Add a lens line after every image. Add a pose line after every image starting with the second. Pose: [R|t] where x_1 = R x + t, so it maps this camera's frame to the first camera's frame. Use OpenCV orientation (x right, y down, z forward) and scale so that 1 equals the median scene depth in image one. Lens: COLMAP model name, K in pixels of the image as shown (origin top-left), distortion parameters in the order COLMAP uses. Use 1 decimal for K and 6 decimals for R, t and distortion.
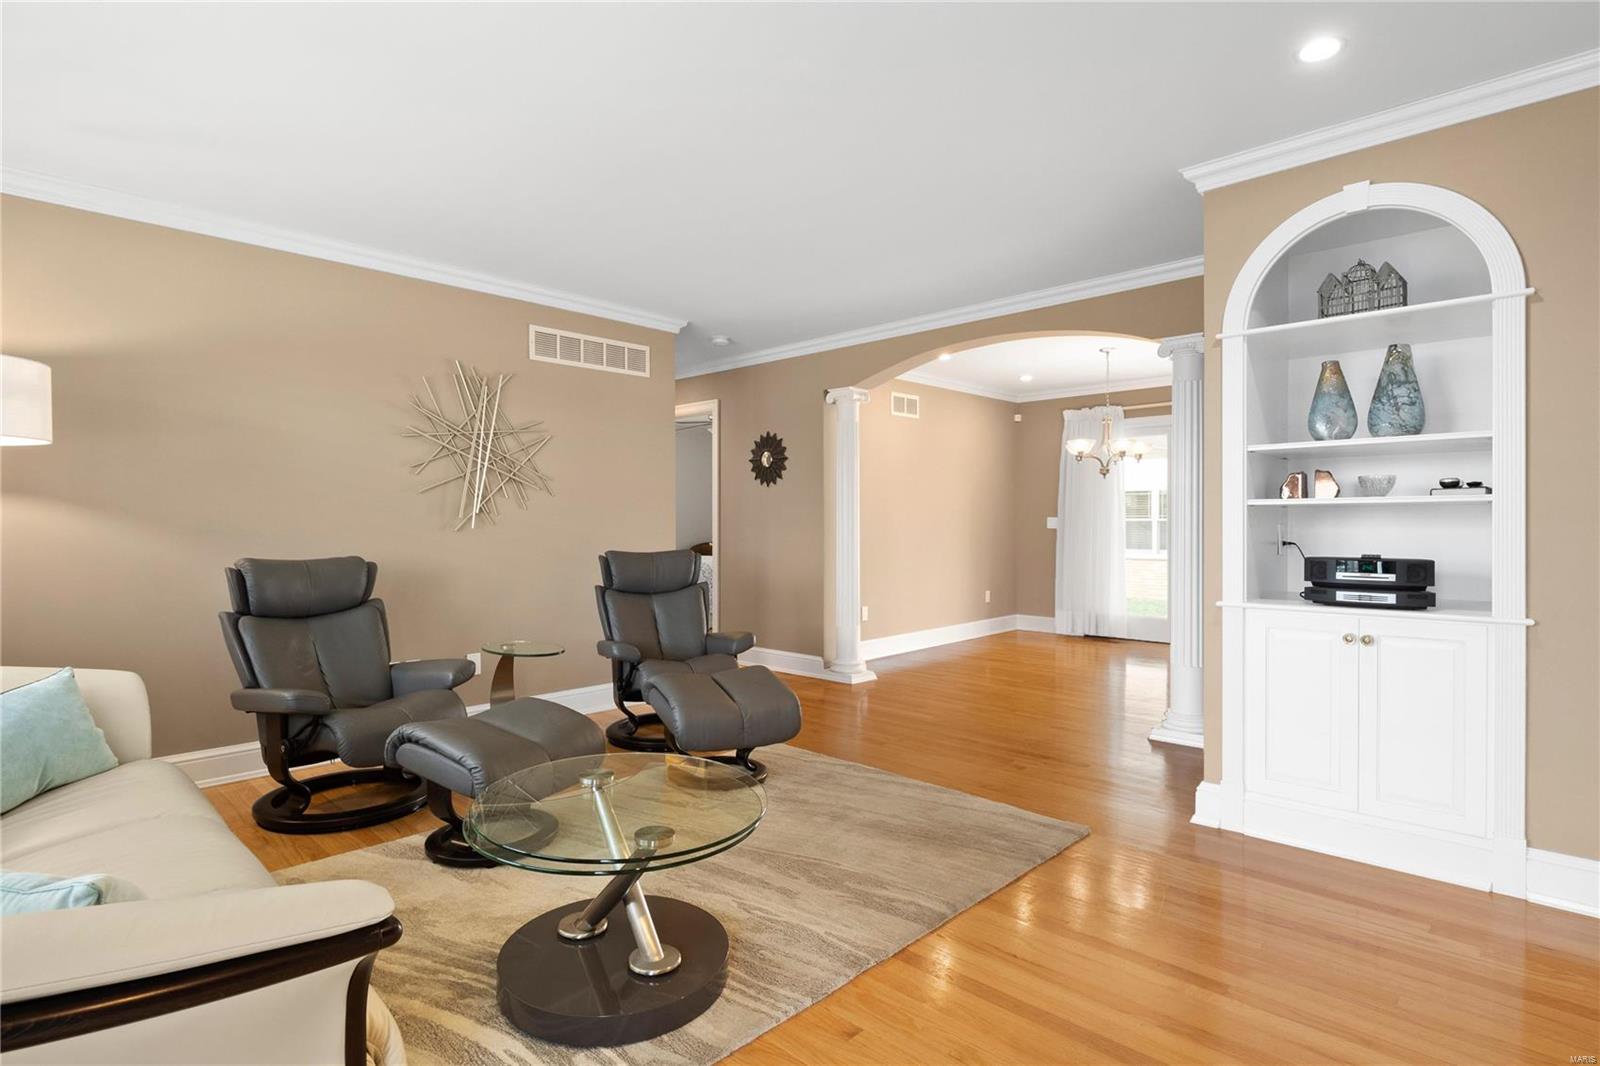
lens RADIAL K [[818.4, 0, 791.4], [0, 818.4, 541.3], [0, 0, 1]] dist [0.000446, -0.000897]
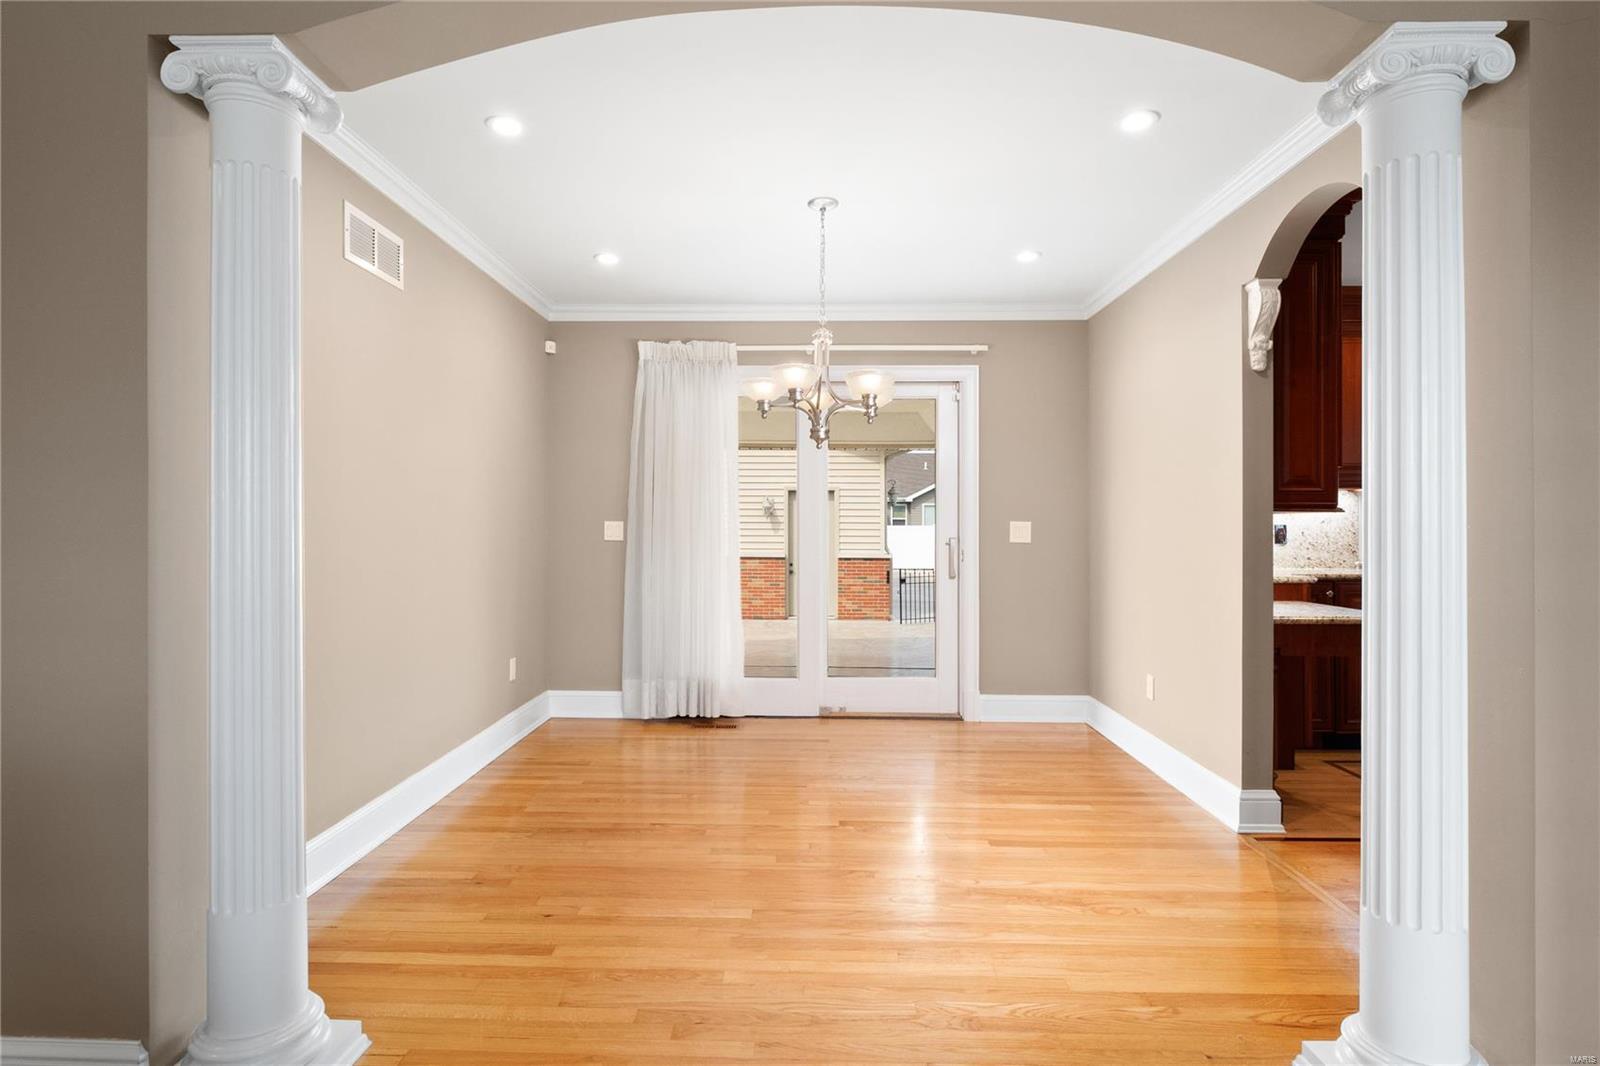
lens RADIAL K [[818.4, 0, 795.7], [0, 818.4, 527.4], [0, 0, 1]] dist [0.000446, -0.000897]
pose [[0.724288, 0.002130, 0.689495, 0.006511], [0.015779, 0.999682, -0.019664, -0.011976], [-0.689317, 0.025122, 0.724024, 0.515194]]
